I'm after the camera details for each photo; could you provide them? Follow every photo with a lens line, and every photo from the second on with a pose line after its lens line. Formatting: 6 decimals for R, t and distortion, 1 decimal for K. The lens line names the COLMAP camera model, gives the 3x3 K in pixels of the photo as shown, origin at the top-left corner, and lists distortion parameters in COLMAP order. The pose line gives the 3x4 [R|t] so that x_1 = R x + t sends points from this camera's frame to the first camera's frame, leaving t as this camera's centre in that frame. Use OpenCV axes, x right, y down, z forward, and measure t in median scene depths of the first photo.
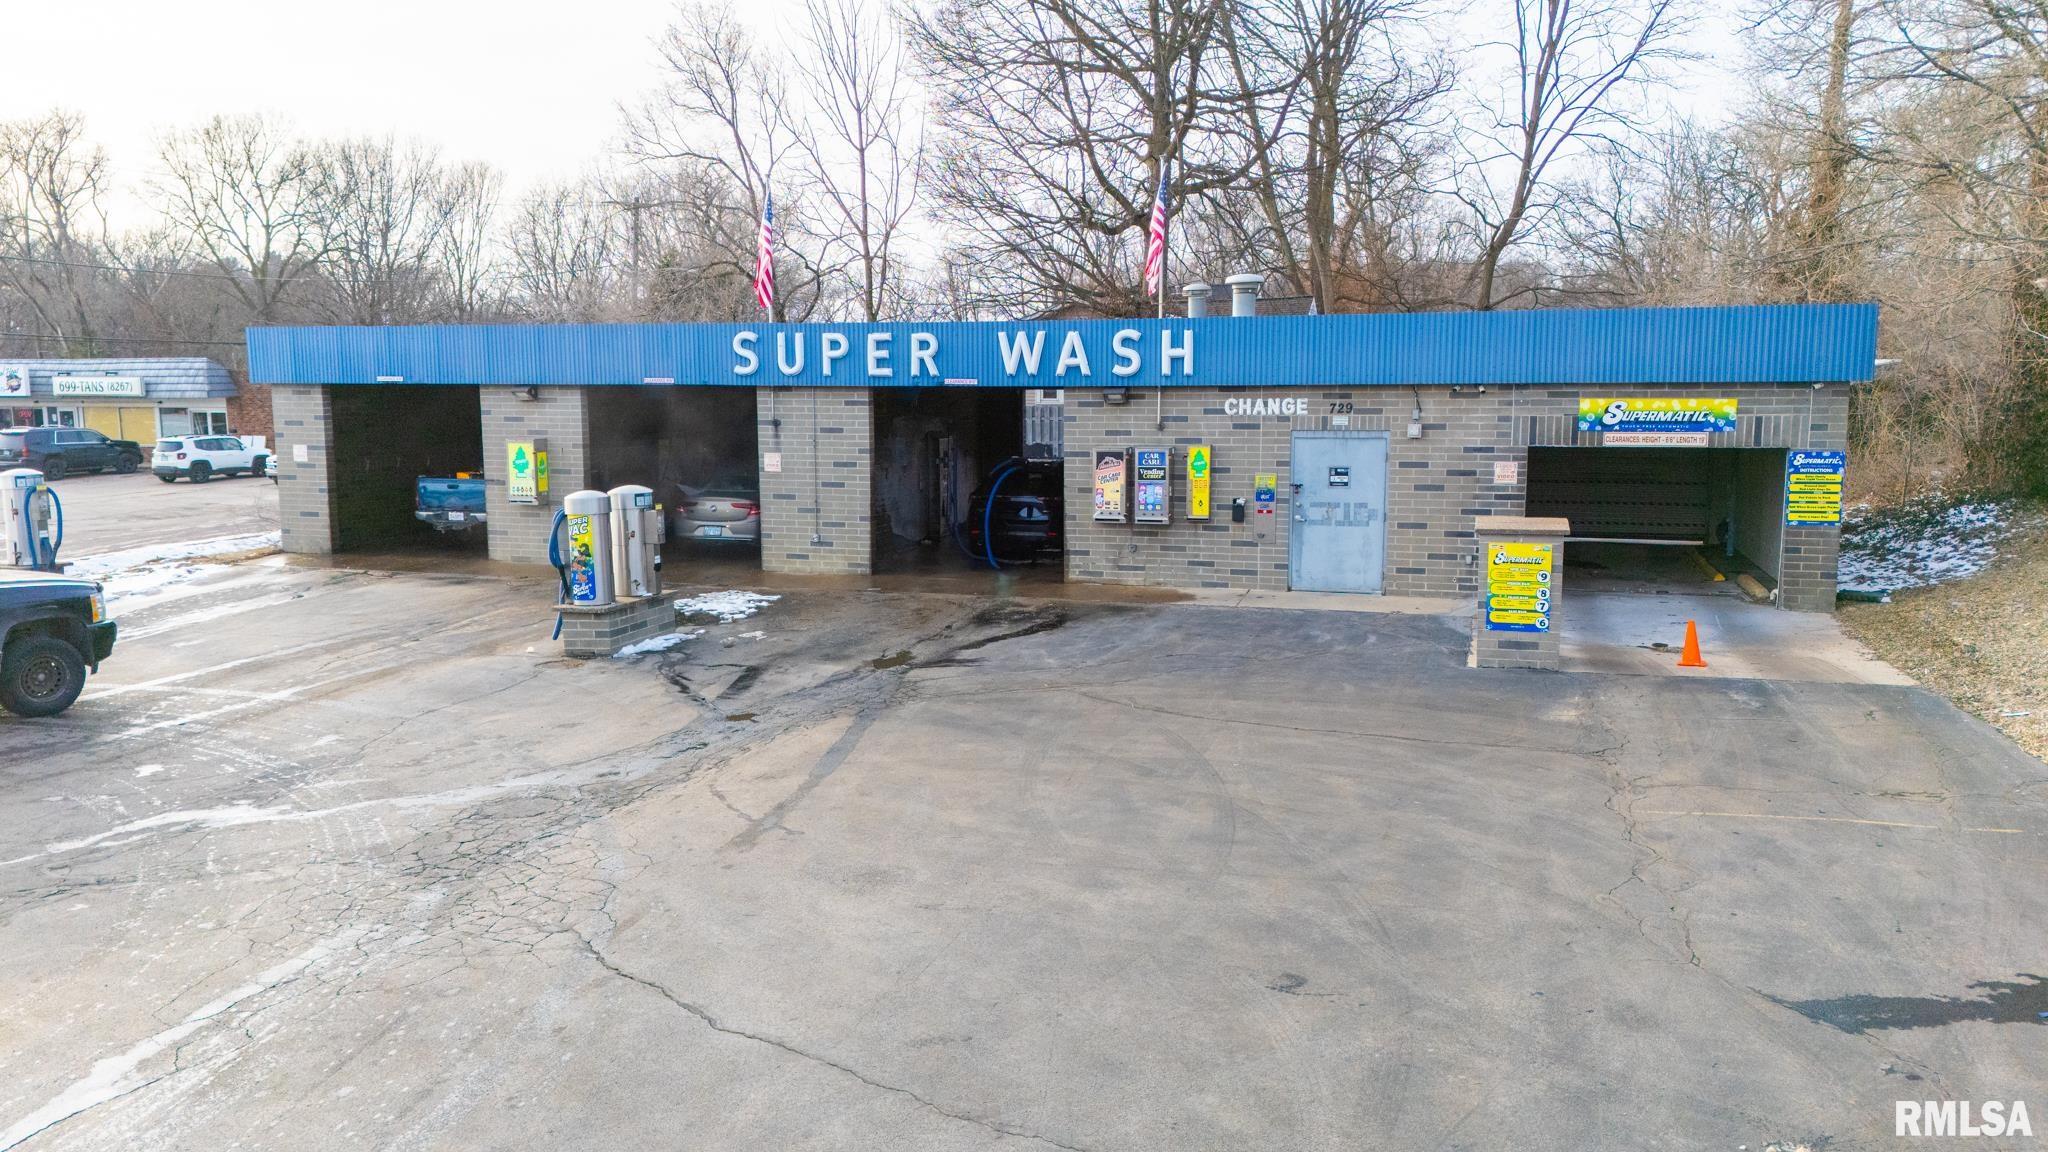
lens RADIAL K [[1487.4, 0, 1031.6], [0, 1487.4, 575.3], [0, 0, 1]] dist [0.118035, -0.152677]
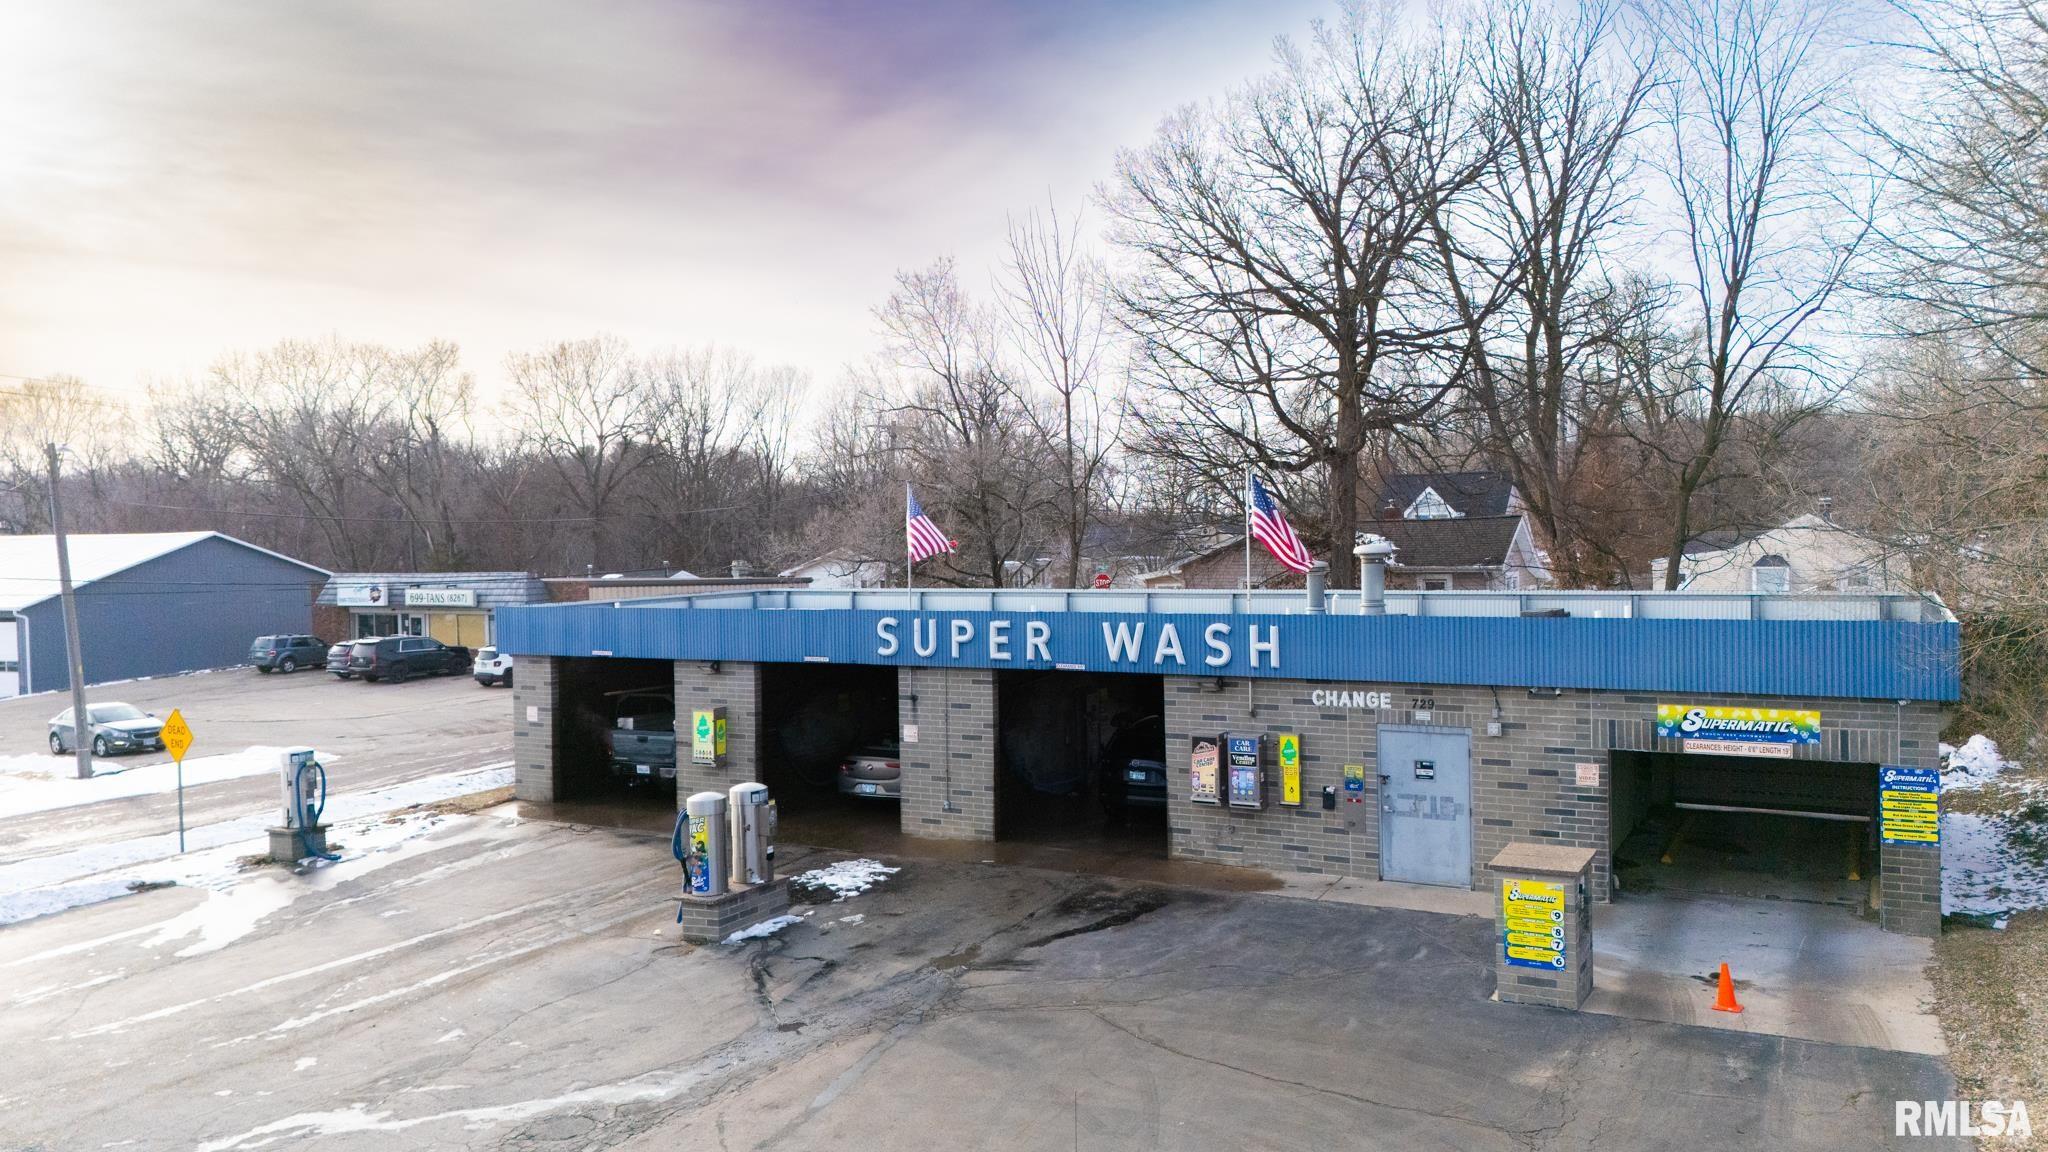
lens RADIAL K [[1501.0, 0, 1032.8], [0, 1501.0, 559.6], [0, 0, 1]] dist [0.110432, -0.130184]
pose [[0.979884, -0.011570, -0.199233, 0.148244], [-0.010899, 0.993726, -0.111313, -0.088822], [0.199271, 0.111245, 0.973610, -0.074878]]
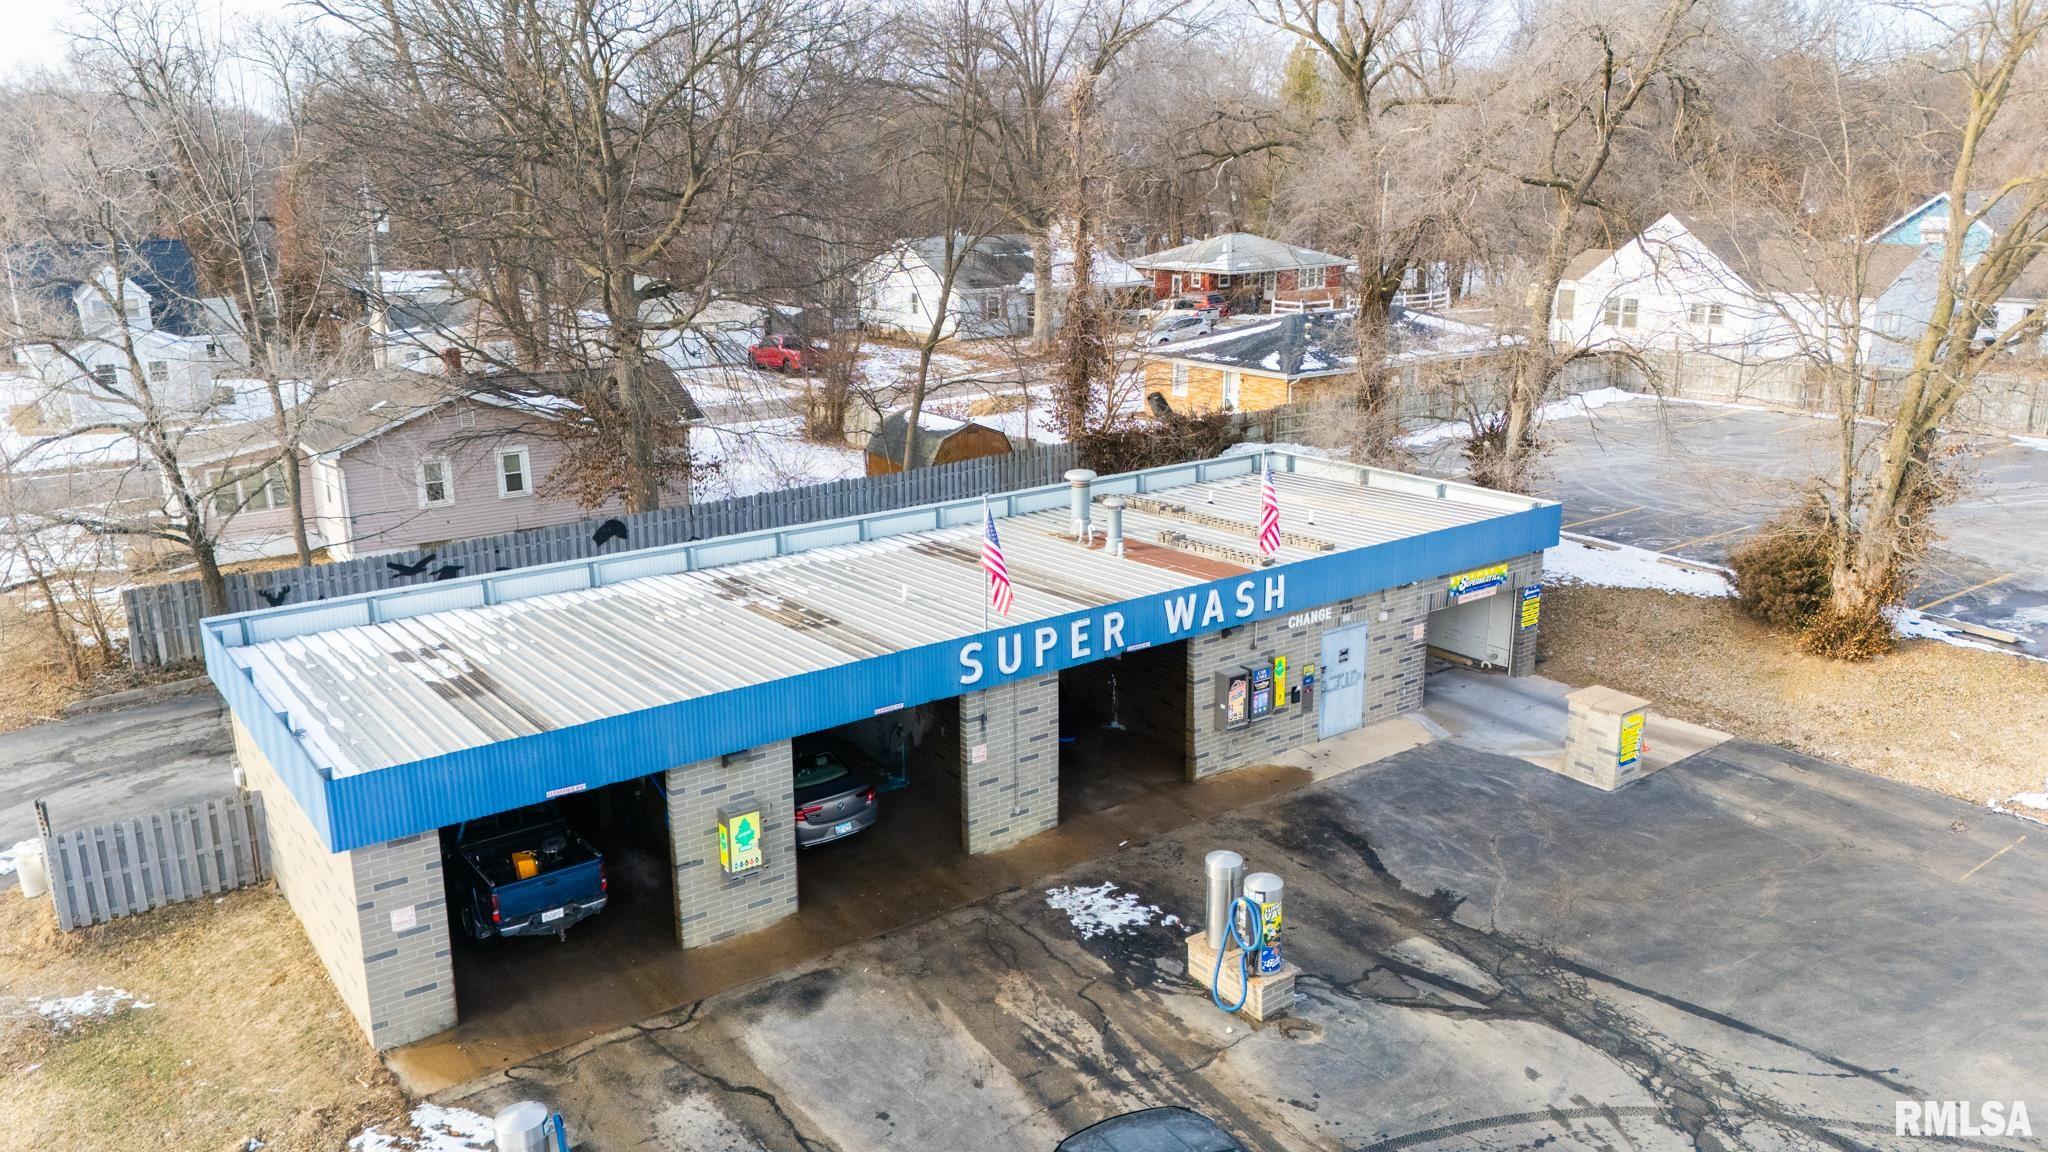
lens RADIAL K [[1493.2, 0, 1017.8], [0, 1493.2, 565.7], [0, 0, 1]] dist [0.135886, -0.196600]
pose [[0.595797, -0.208947, 0.775479, -1.032438], [0.114431, 0.977798, 0.175545, -0.422395], [-0.794941, -0.015850, 0.606479, 0.381073]]
